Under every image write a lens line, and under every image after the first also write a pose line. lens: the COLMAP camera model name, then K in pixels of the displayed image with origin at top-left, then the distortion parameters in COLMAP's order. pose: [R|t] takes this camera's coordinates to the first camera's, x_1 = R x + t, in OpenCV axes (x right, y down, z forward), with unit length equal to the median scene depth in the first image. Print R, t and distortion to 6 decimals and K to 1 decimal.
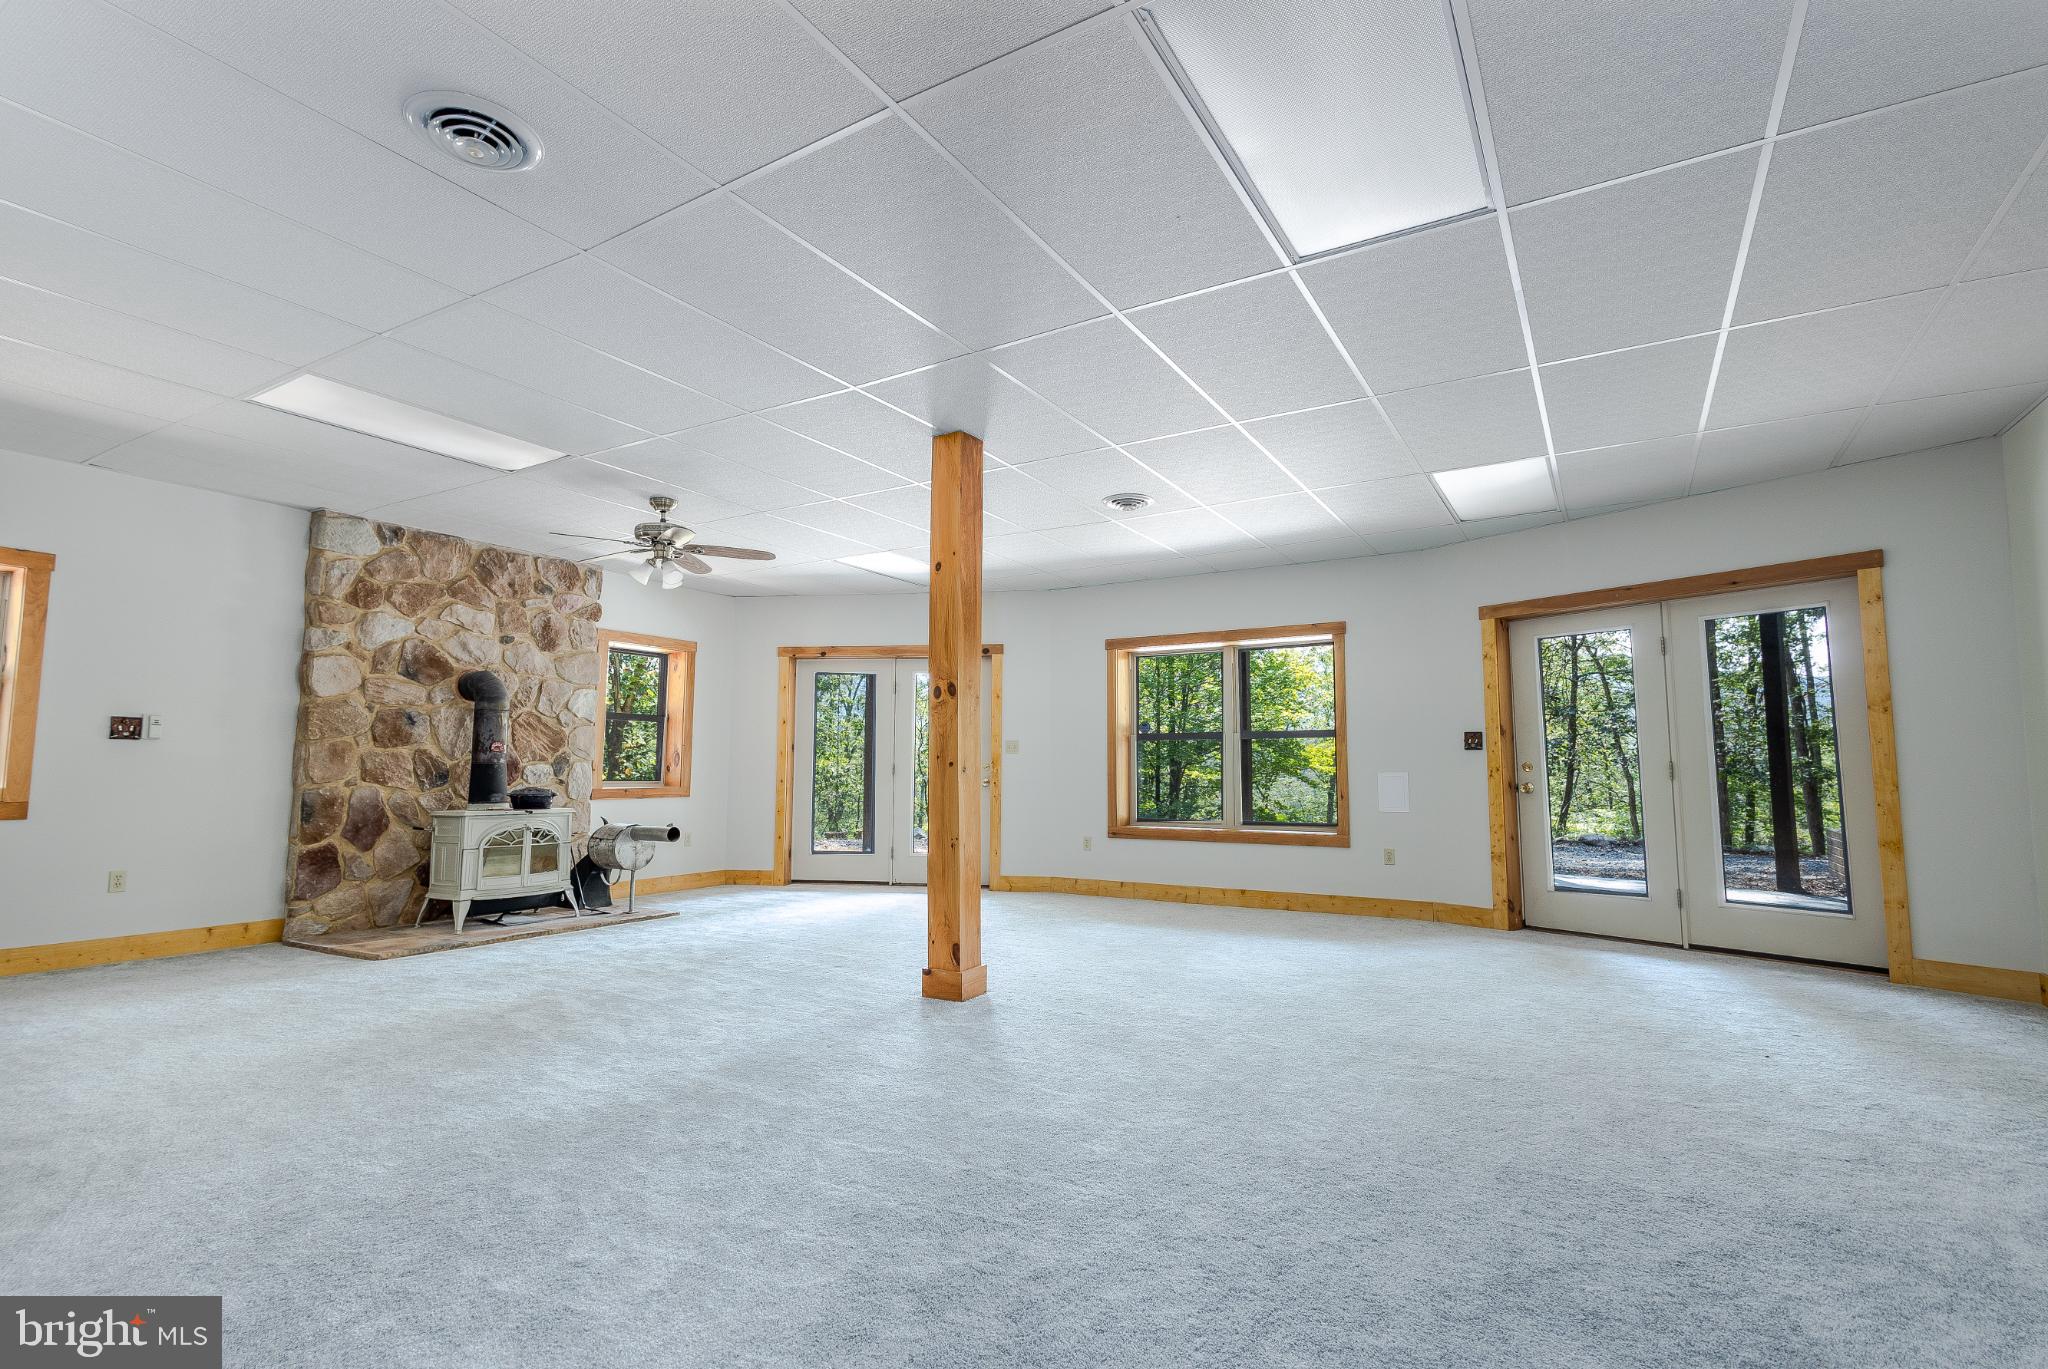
lens RADIAL K [[966.4, 0, 1030.2], [0, 966.4, 680.0], [0, 0, 1]] dist [0.010498, -0.000339]
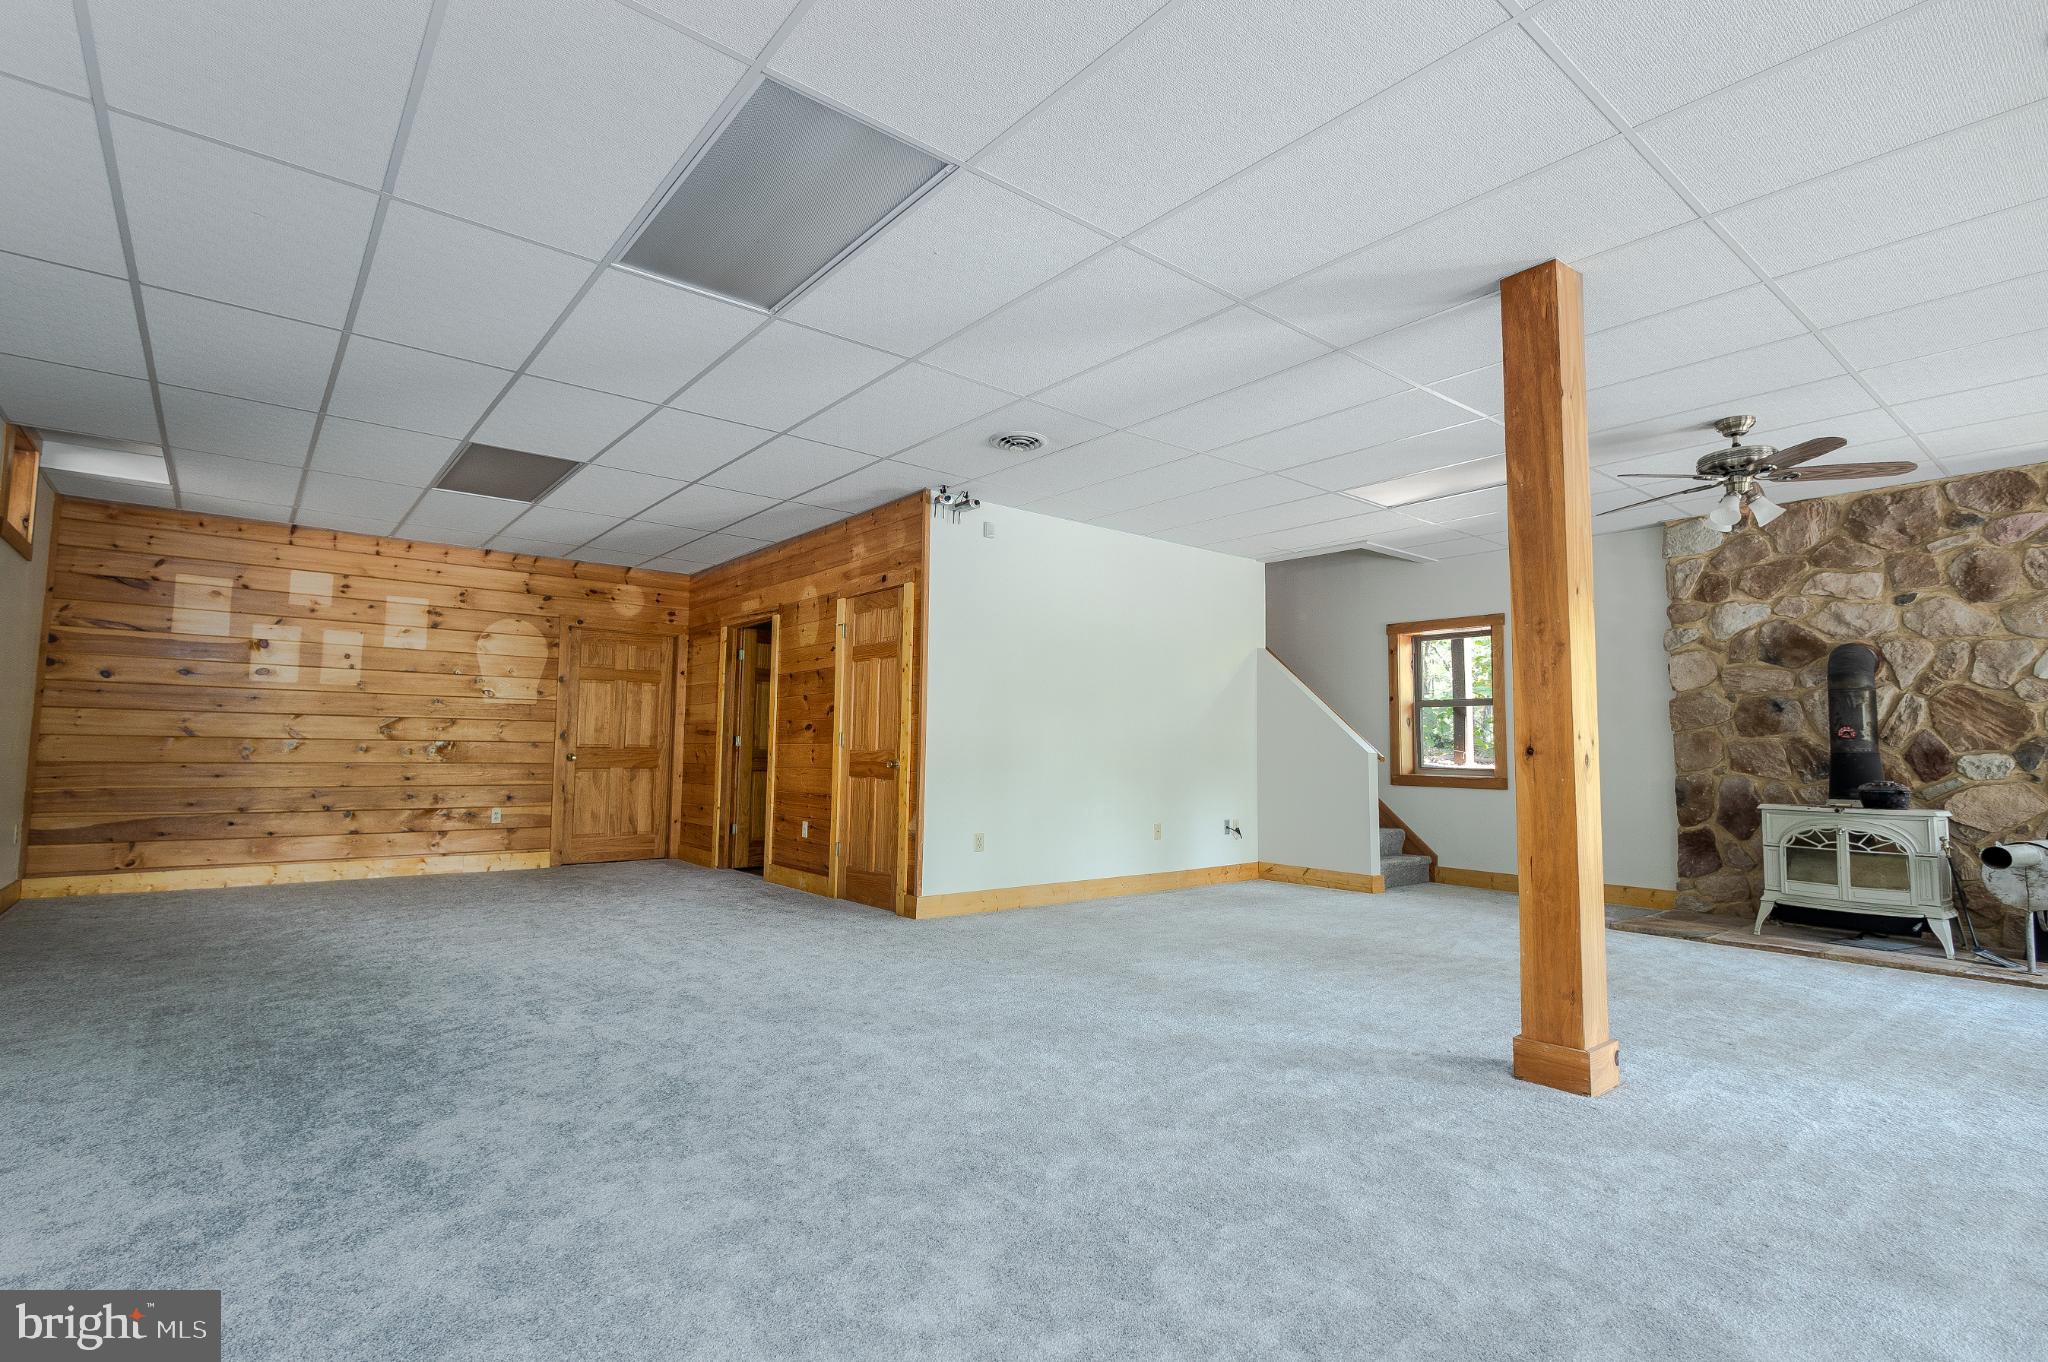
lens RADIAL K [[966.4, 0, 1030.2], [0, 966.4, 676.5], [0, 0, 1]] dist [0.010498, -0.000339]
pose [[-0.339498, -0.080959, -0.937116, 0.498760], [0.076675, 0.990591, -0.113357, 0.063102], [0.937476, -0.110338, -0.330097, 0.629466]]
